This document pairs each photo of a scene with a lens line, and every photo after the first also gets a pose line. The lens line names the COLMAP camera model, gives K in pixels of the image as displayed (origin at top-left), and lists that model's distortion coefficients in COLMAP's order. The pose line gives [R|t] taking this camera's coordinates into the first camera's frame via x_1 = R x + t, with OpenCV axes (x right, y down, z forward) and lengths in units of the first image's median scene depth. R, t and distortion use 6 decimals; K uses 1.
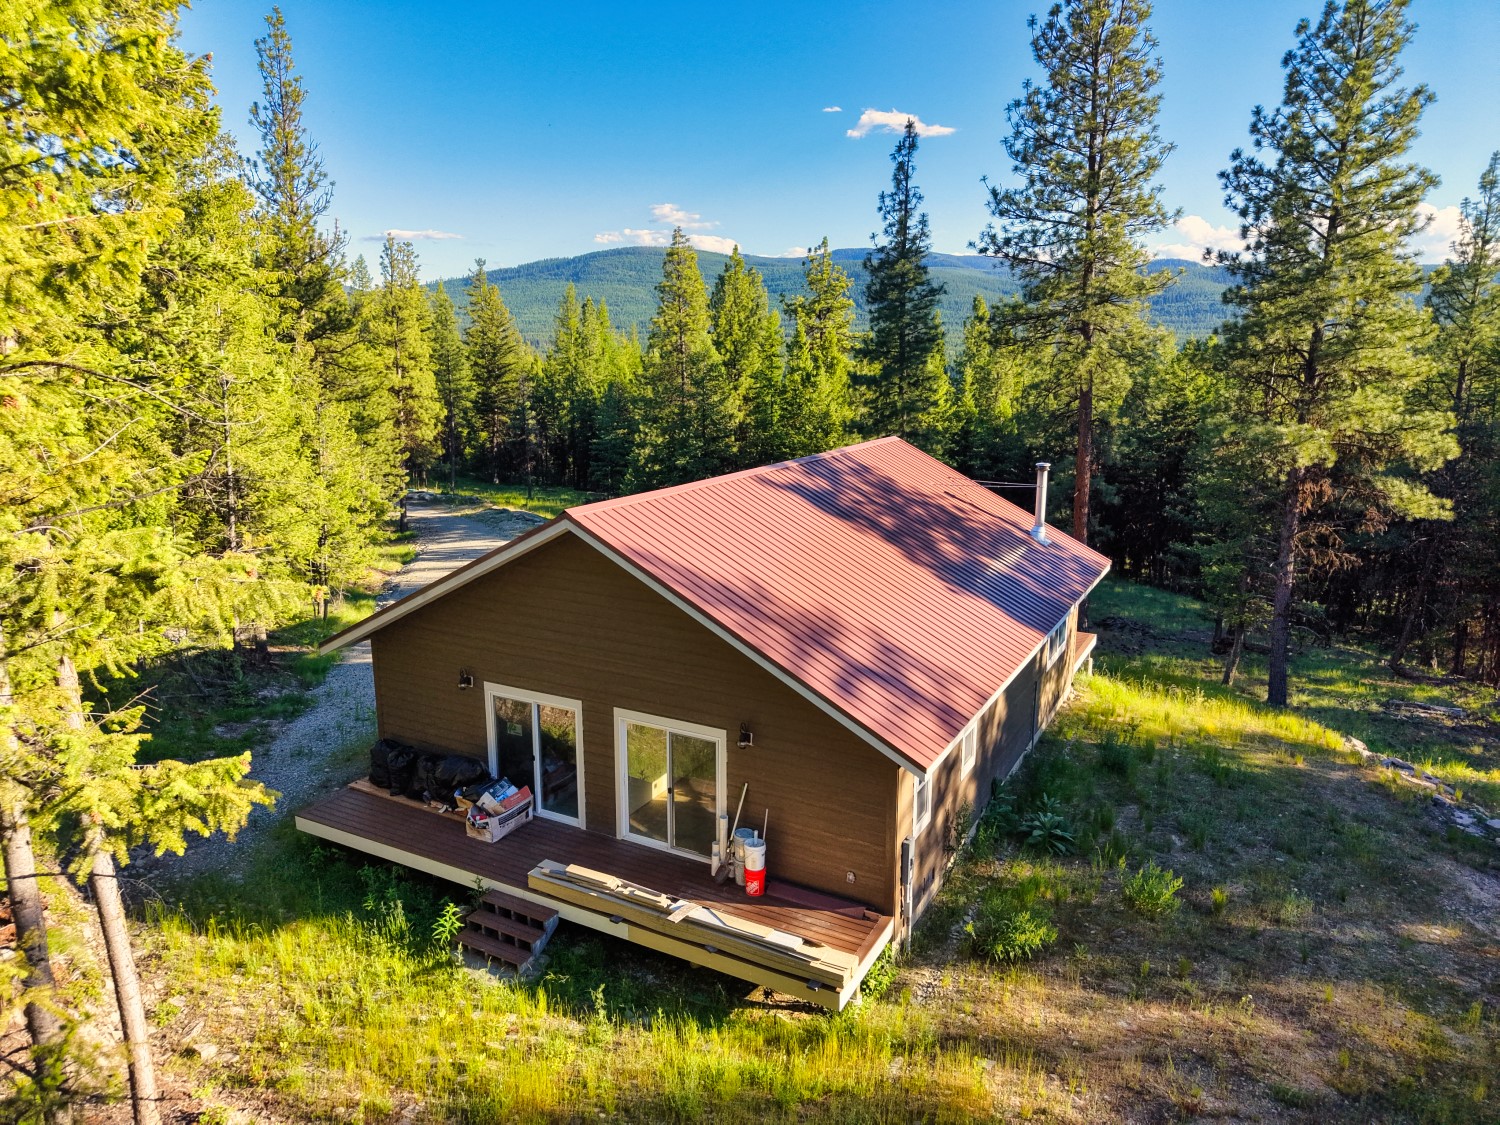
lens RADIAL K [[1009.0, 0, 754.6], [0, 1009.0, 551.1], [0, 0, 1]] dist [0.021589, -0.018819]
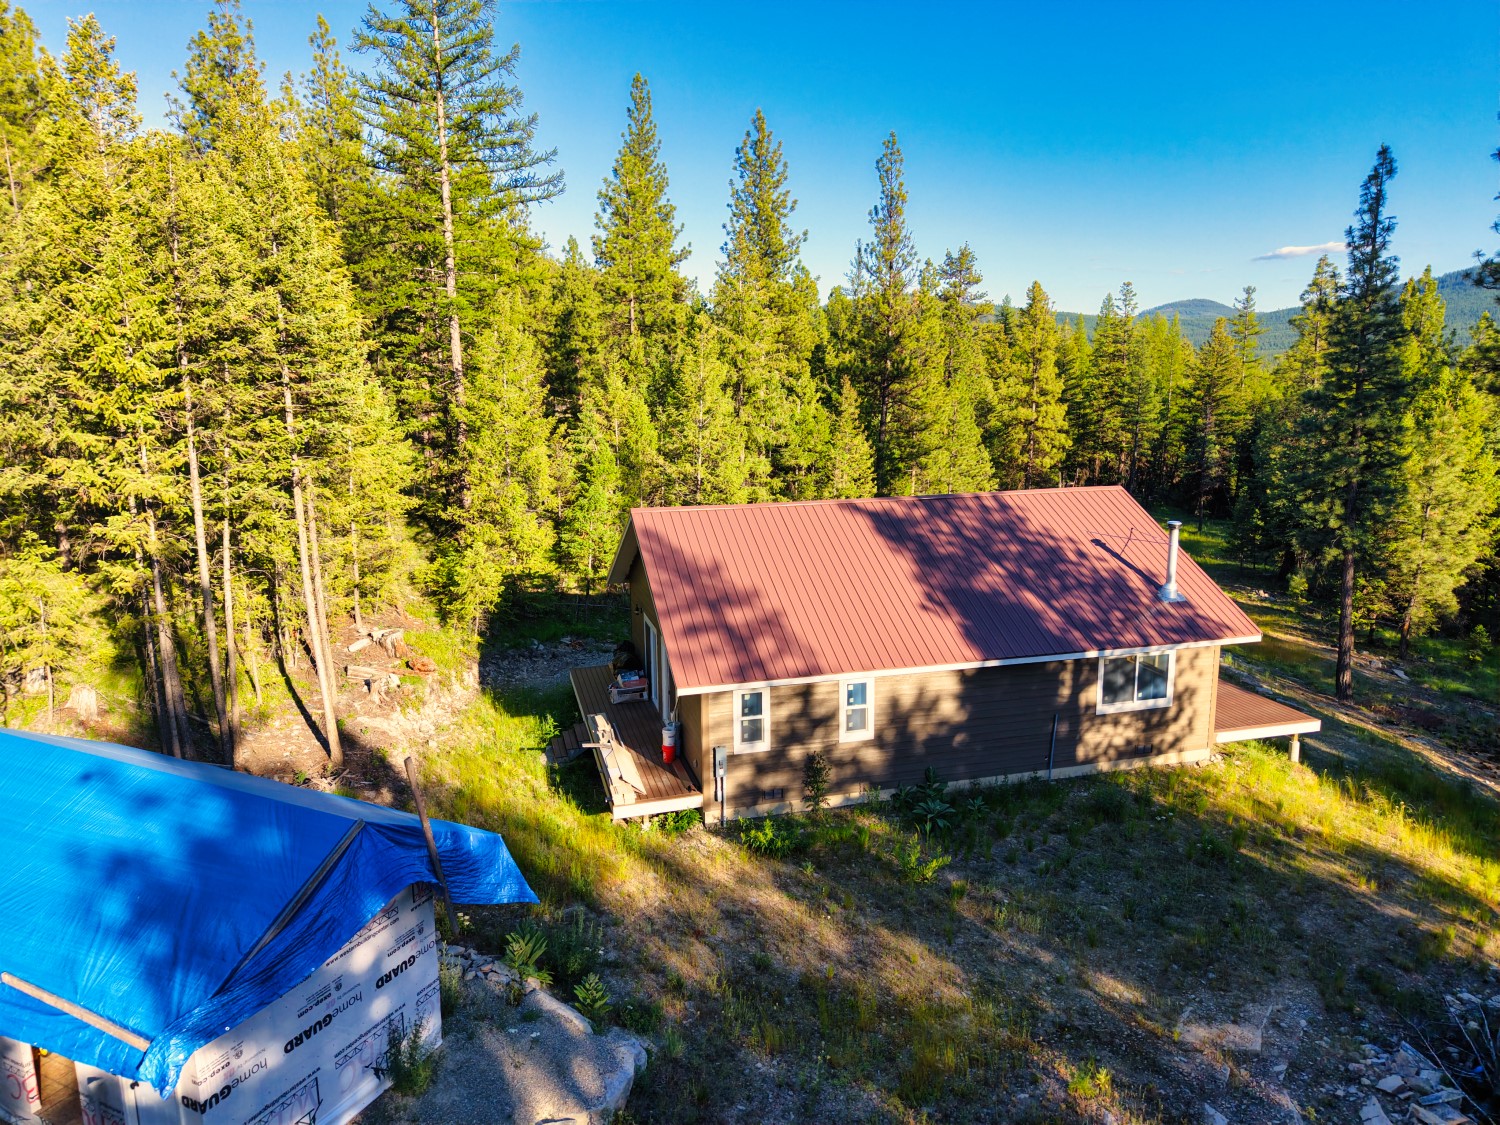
lens RADIAL K [[1009.0, 0, 756.2], [0, 1009.0, 568.4], [0, 0, 1]] dist [0.021589, -0.018819]
pose [[0.688250, 0.132631, -0.713247, 0.591608], [-0.136805, 0.989235, 0.051942, -0.029790], [0.712458, 0.061826, 0.698986, -0.010353]]
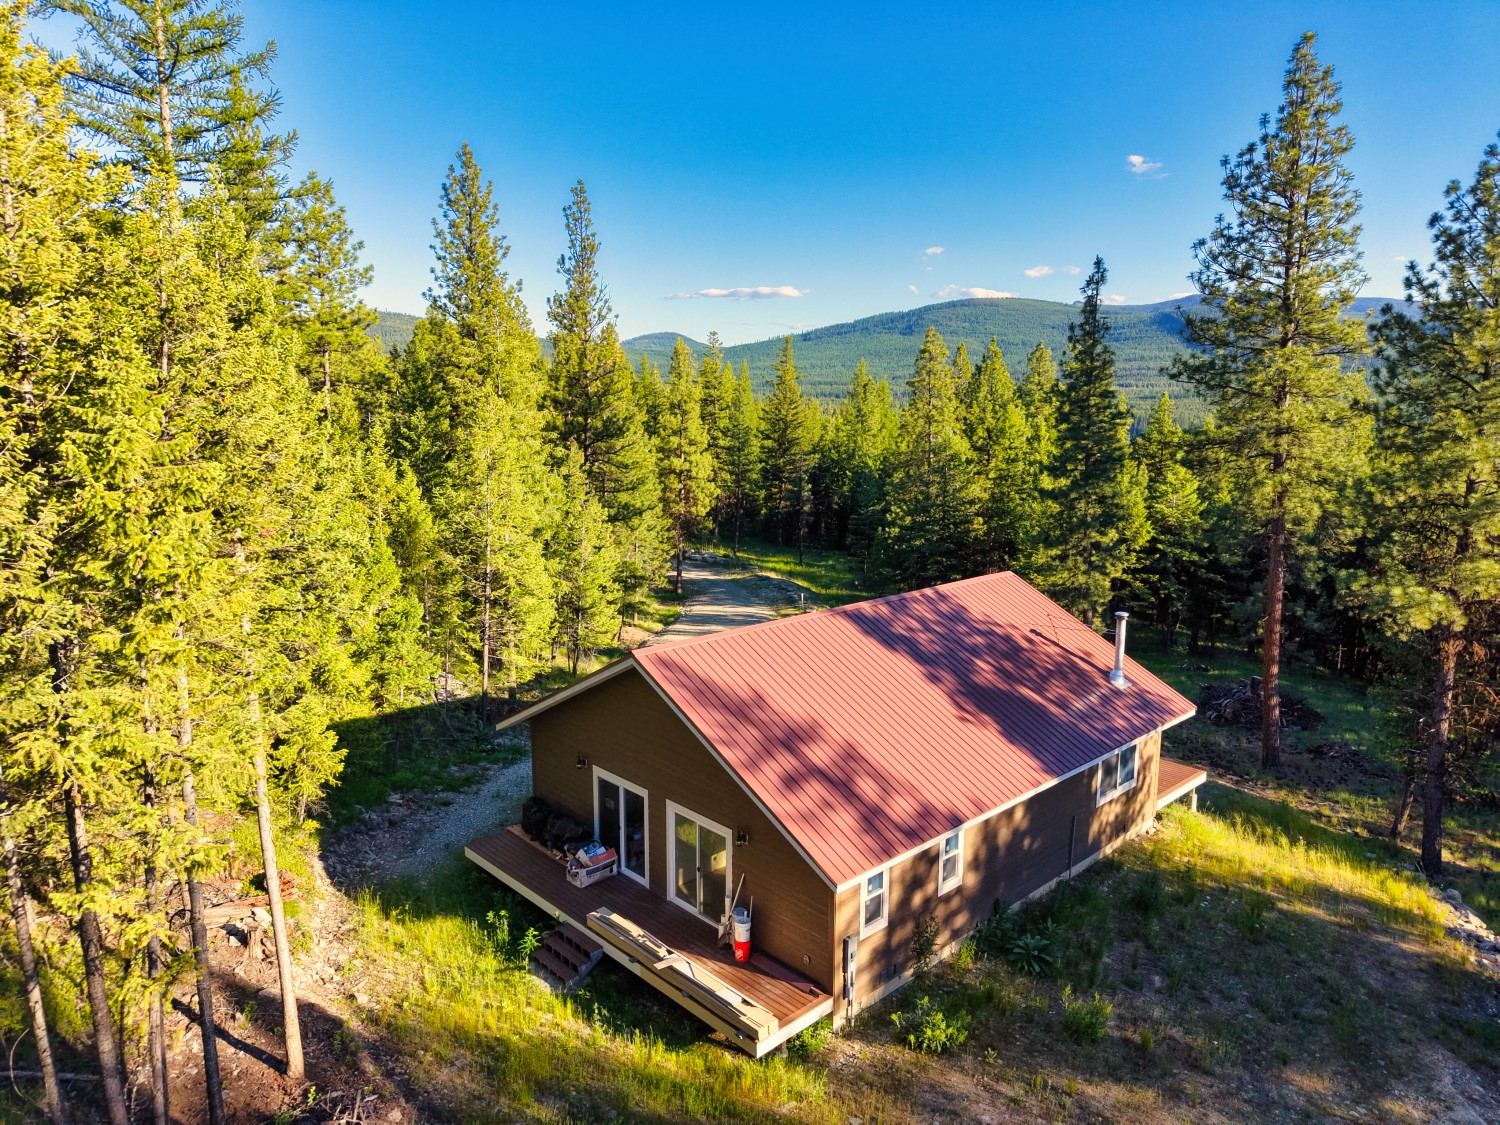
lens RADIAL K [[1009.0, 0, 754.4], [0, 1009.0, 555.0], [0, 0, 1]] dist [0.021589, -0.018819]
pose [[0.949939, 0.052888, -0.307927, 0.195870], [-0.066477, 0.997215, -0.033801, -0.069322], [0.305282, 0.052579, 0.950809, -0.132518]]
